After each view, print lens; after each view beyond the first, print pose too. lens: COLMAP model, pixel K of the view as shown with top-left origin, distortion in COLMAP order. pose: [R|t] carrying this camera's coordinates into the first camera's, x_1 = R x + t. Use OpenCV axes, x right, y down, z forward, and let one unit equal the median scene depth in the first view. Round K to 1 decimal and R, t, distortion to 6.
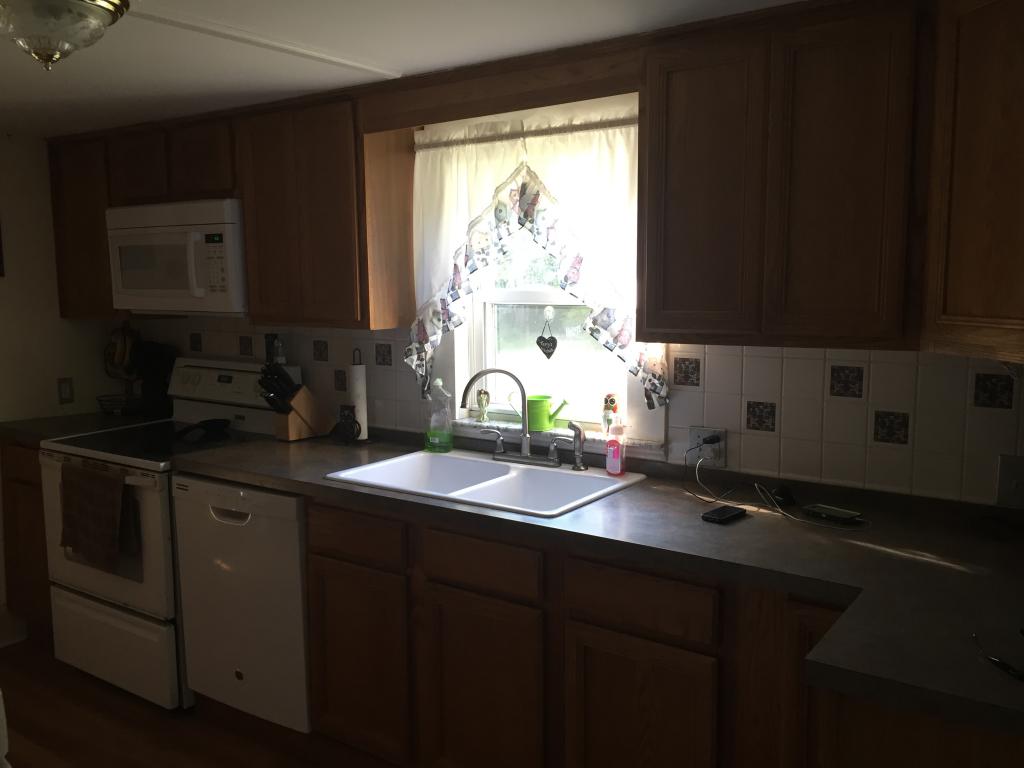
lens RADIAL K [[878.8, 0, 507.9], [0, 878.8, 379.4], [0, 0, 1]] dist [0.030257, -0.043559]
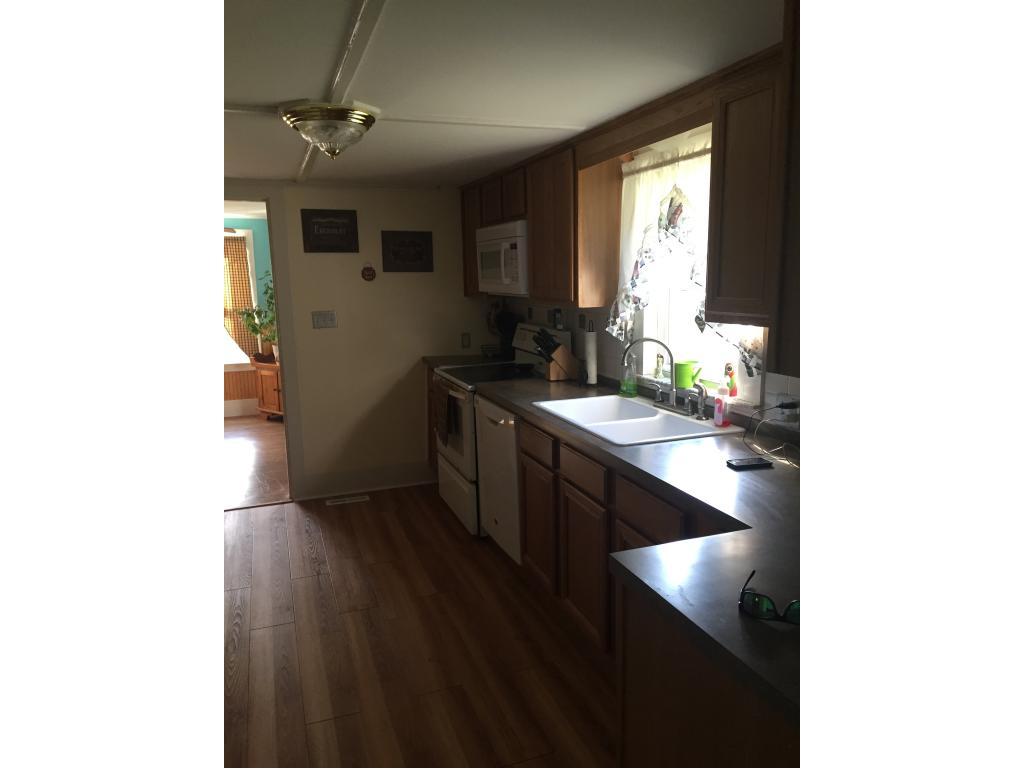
lens RADIAL K [[658.3, 0, 501.5], [0, 658.3, 386.9], [0, 0, 1]] dist [0.040790, -0.003493]
pose [[0.816439, 0.094137, -0.569706, 0.376845], [-0.058577, 0.995034, 0.080471, -0.005792], [0.574453, -0.032328, 0.817899, 0.031381]]
